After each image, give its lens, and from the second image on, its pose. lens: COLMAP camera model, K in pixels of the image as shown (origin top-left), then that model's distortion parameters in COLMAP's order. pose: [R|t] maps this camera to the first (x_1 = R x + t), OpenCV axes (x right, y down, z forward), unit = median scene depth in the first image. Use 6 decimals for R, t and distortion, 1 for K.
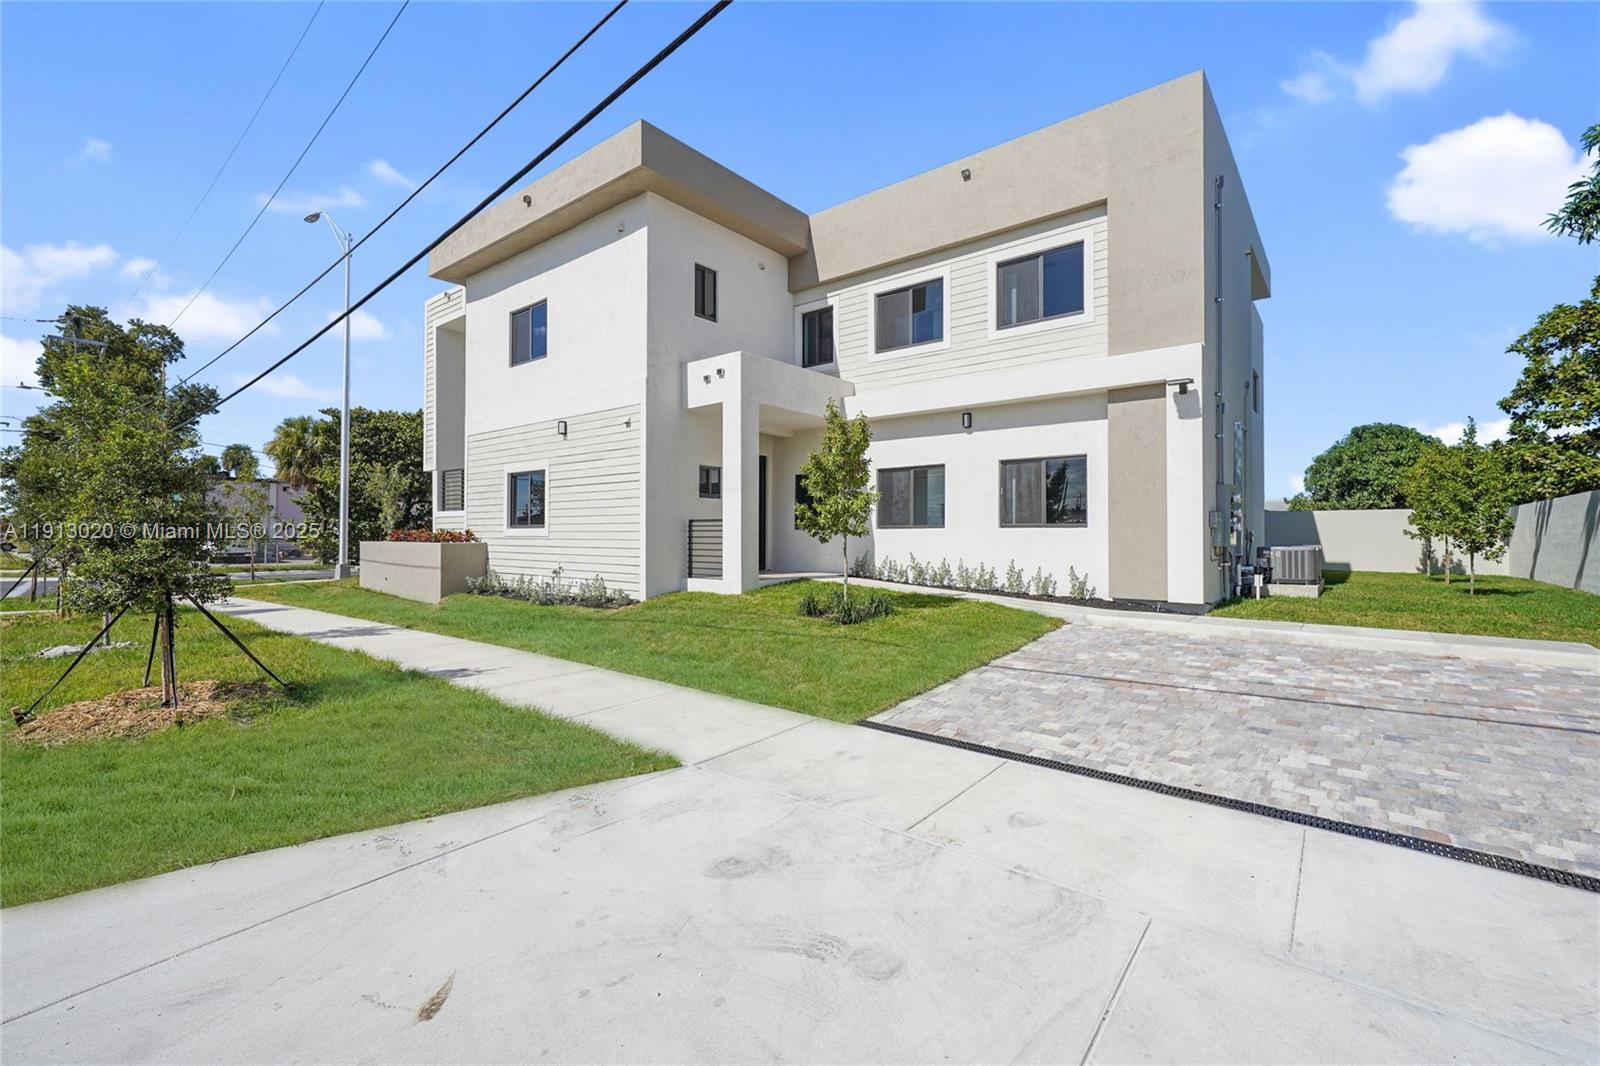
lens RADIAL K [[692.7, 0, 800.6], [0, 692.7, 530.0], [0, 0, 1]] dist [-0.007980, 0.005726]
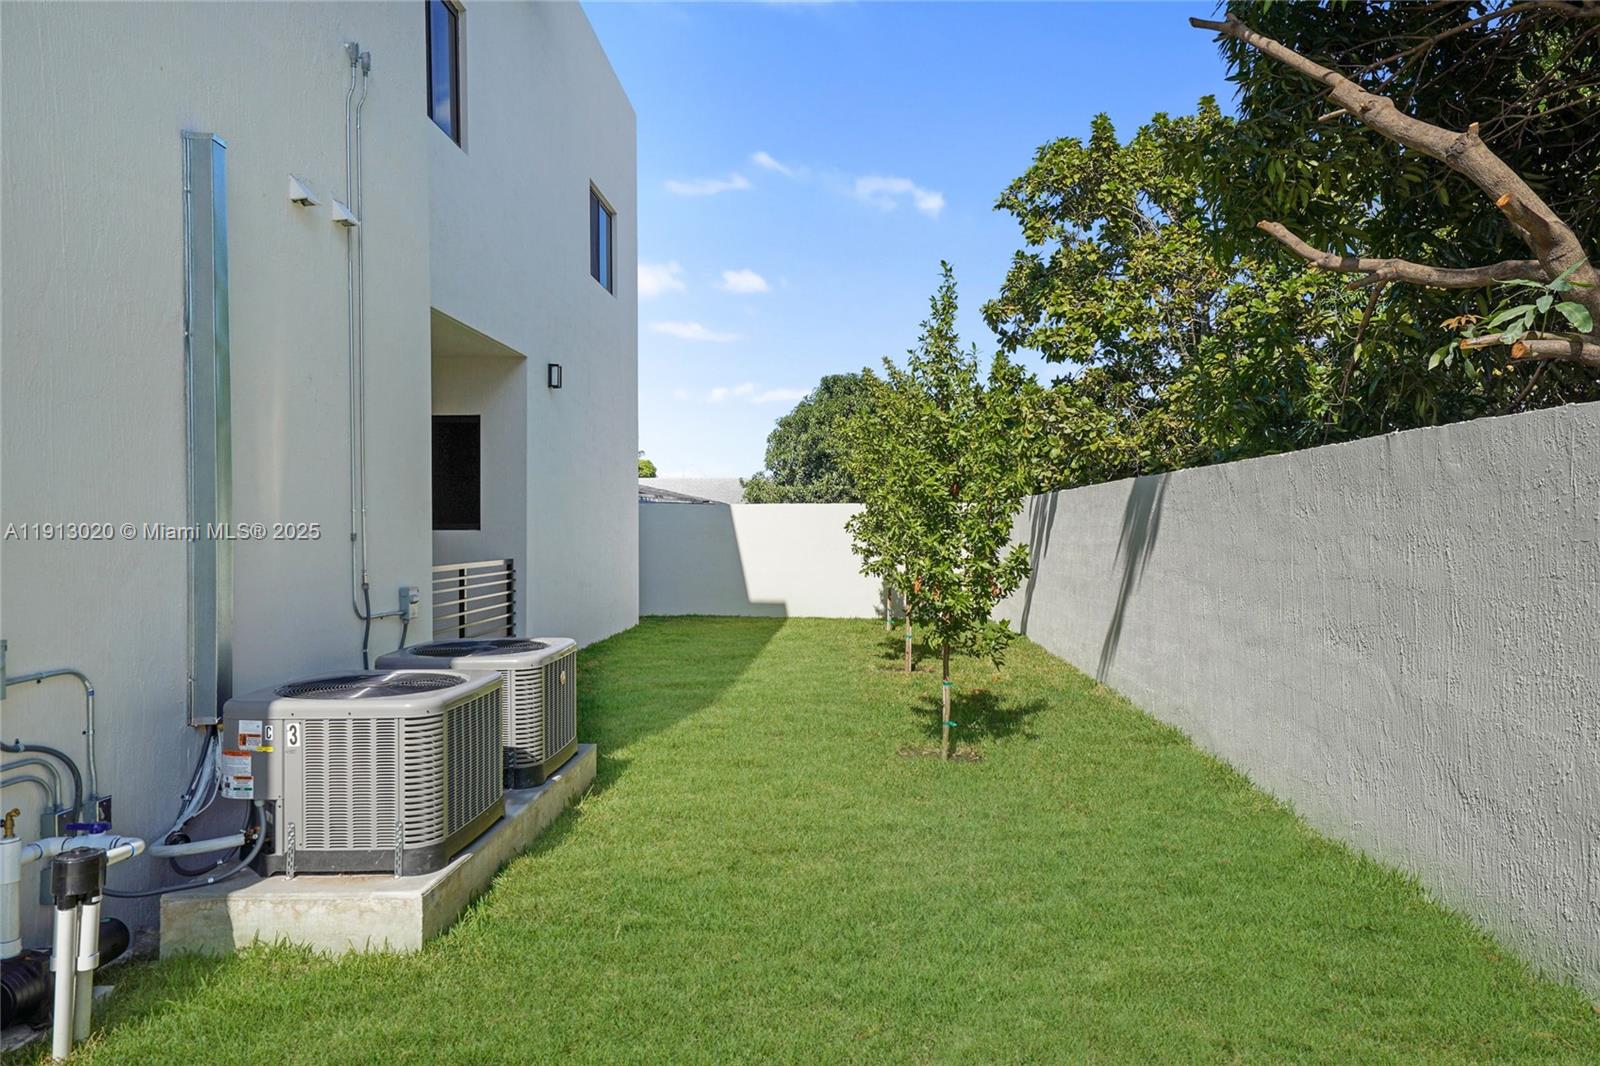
lens RADIAL K [[1026.1, 0, 810.9], [0, 1026.1, 529.5], [0, 0, 1]] dist [-0.003893, -0.000053]
pose [[0.802507, -0.005987, 0.596613, 0.444546], [-0.002896, 0.999899, 0.013929, -0.024307], [-0.596636, -0.012906, 0.802408, 0.457379]]
